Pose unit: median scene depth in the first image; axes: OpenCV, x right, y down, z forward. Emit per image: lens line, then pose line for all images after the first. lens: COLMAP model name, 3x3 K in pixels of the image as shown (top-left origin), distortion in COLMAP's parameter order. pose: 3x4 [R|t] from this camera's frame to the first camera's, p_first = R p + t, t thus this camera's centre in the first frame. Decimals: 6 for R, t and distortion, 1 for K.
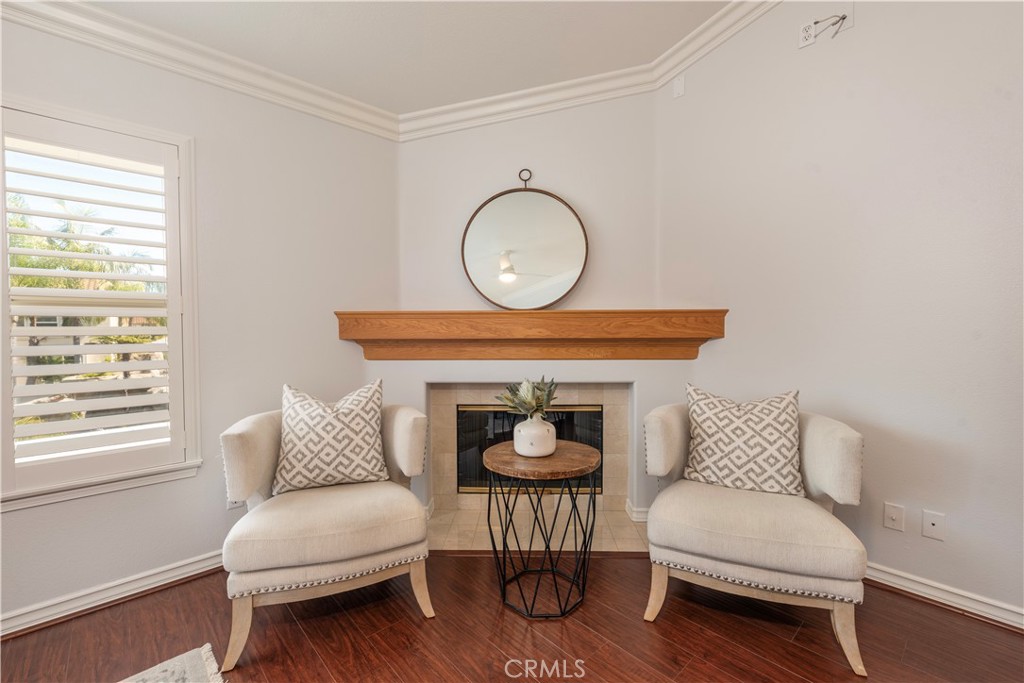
lens RADIAL K [[438.2, 0, 511.9], [0, 438.2, 336.5], [0, 0, 1]] dist [-0.001556, -0.000071]
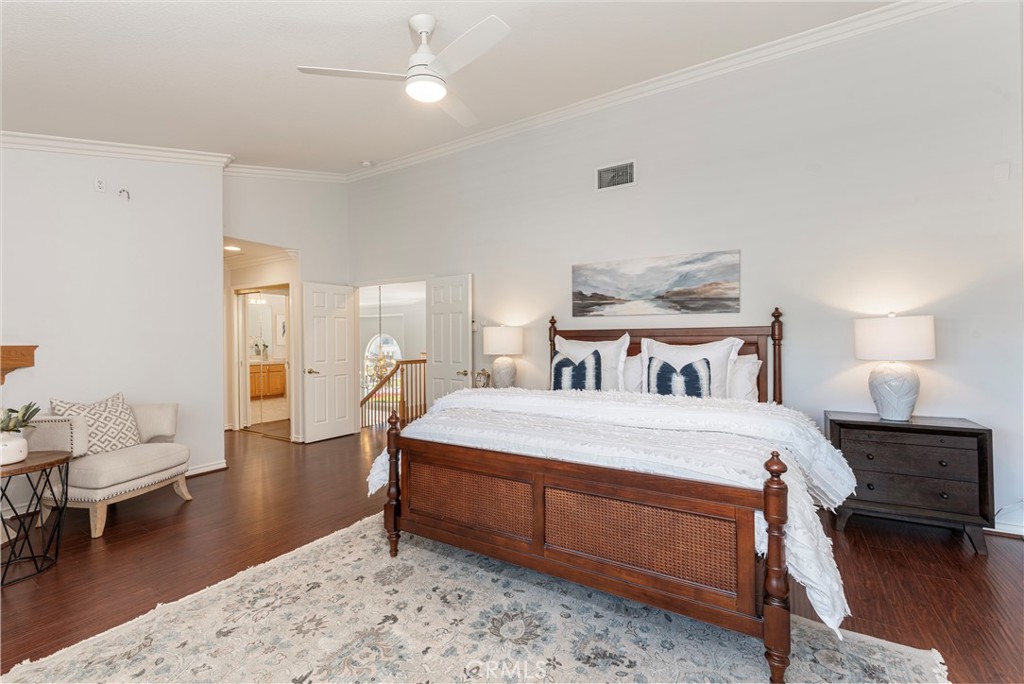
lens RADIAL K [[439.5, 0, 512.4], [0, 439.5, 341.5], [0, 0, 1]] dist [0.000434, 0.000119]
pose [[-0.272502, 0.004321, 0.962145, -1.605279], [0.029461, 0.999559, 0.003855, -0.046053], [-0.961704, 0.029396, -0.272509, -0.062759]]
